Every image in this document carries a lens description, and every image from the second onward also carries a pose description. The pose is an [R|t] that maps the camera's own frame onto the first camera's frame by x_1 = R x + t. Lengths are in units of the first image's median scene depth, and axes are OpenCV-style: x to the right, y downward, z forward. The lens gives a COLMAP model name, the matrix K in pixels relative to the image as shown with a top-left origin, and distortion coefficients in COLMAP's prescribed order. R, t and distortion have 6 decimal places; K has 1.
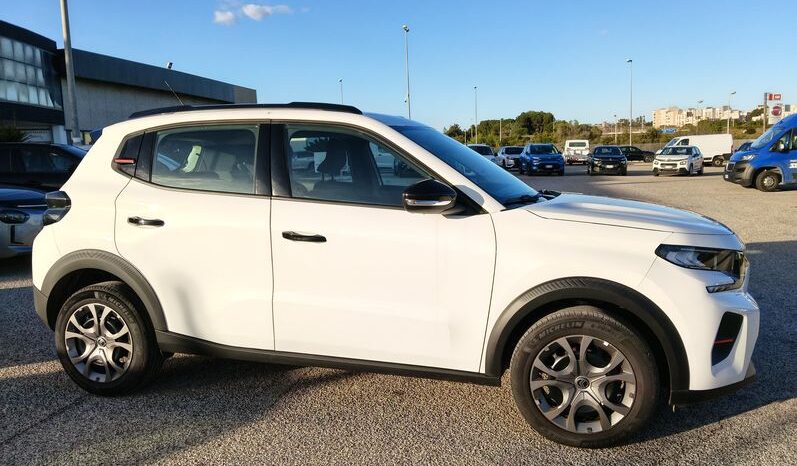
lens RADIAL K [[642.2, 0, 398.0], [0, 642.2, 237.5], [0, 0, 1]] dist [0.073130, -0.165387]
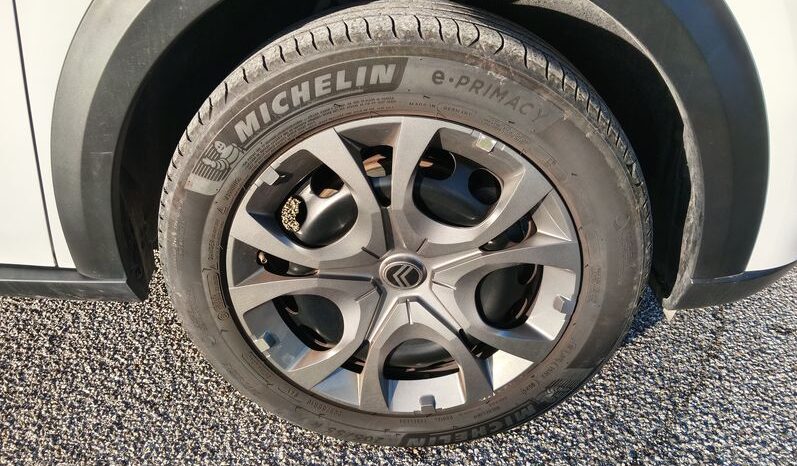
lens RADIAL K [[642.2, 0, 392.2], [0, 642.2, 235.3], [0, 0, 1]] dist [0.073130, -0.165387]
pose [[0.970078, -0.119433, 0.211387, 0.188896], [0.029356, 0.921955, 0.386183, 0.081292], [-0.241012, -0.368422, 0.897874, 0.637931]]
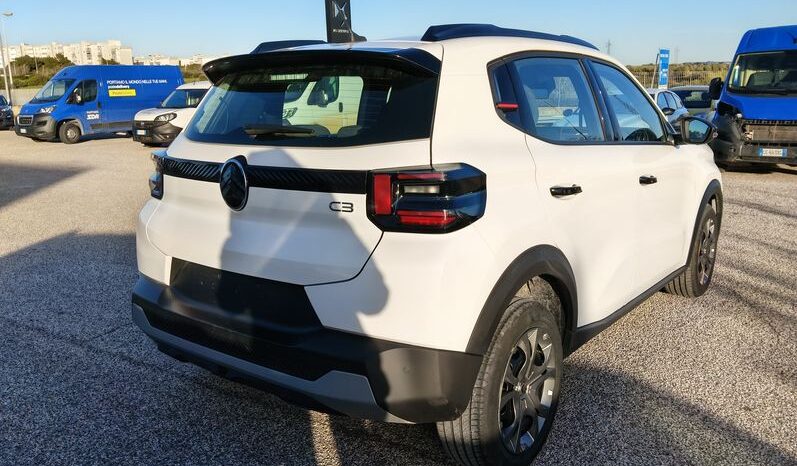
lens RADIAL K [[642.2, 0, 396.5], [0, 642.2, 236.4], [0, 0, 1]] dist [0.073130, -0.165387]
pose [[0.366386, -0.189467, 0.910969, -1.139836], [0.128176, 0.979992, 0.152271, -0.109419], [-0.921592, 0.060975, 0.383340, 0.919116]]
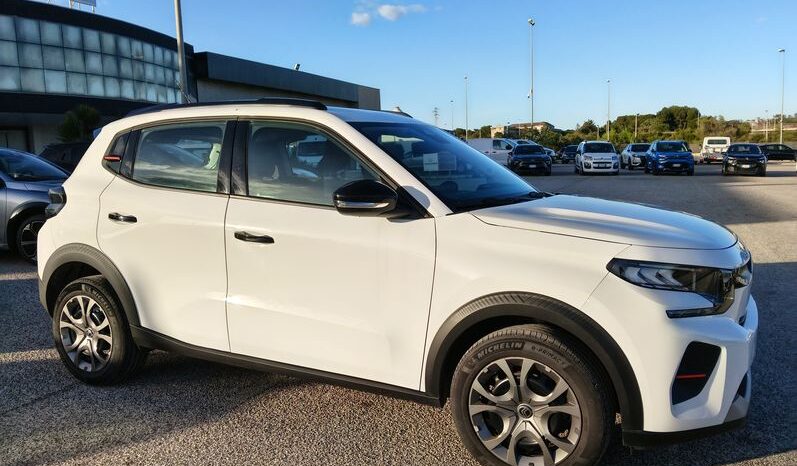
lens RADIAL K [[642.2, 0, 398.3], [0, 642.2, 238.4], [0, 0, 1]] dist [0.073130, -0.165387]
pose [[0.980583, 0.028340, -0.194044, 0.240060], [-0.027354, 0.999596, 0.007758, -0.012019], [0.194185, -0.002300, 0.980962, 0.085265]]
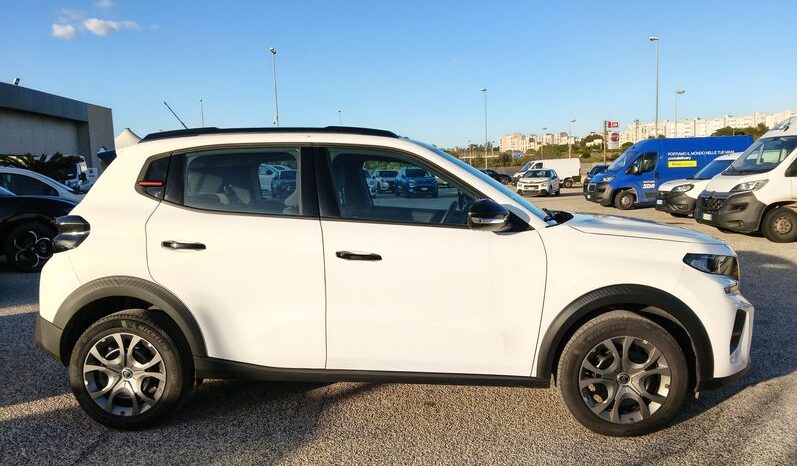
lens RADIAL K [[642.2, 0, 398.0], [0, 642.2, 237.1], [0, 0, 1]] dist [0.073130, -0.165387]
pose [[0.976925, -0.020658, 0.212579, -0.285653], [0.028140, 0.999084, -0.032229, 0.003455], [-0.211719, 0.037467, 0.976612, -0.021994]]
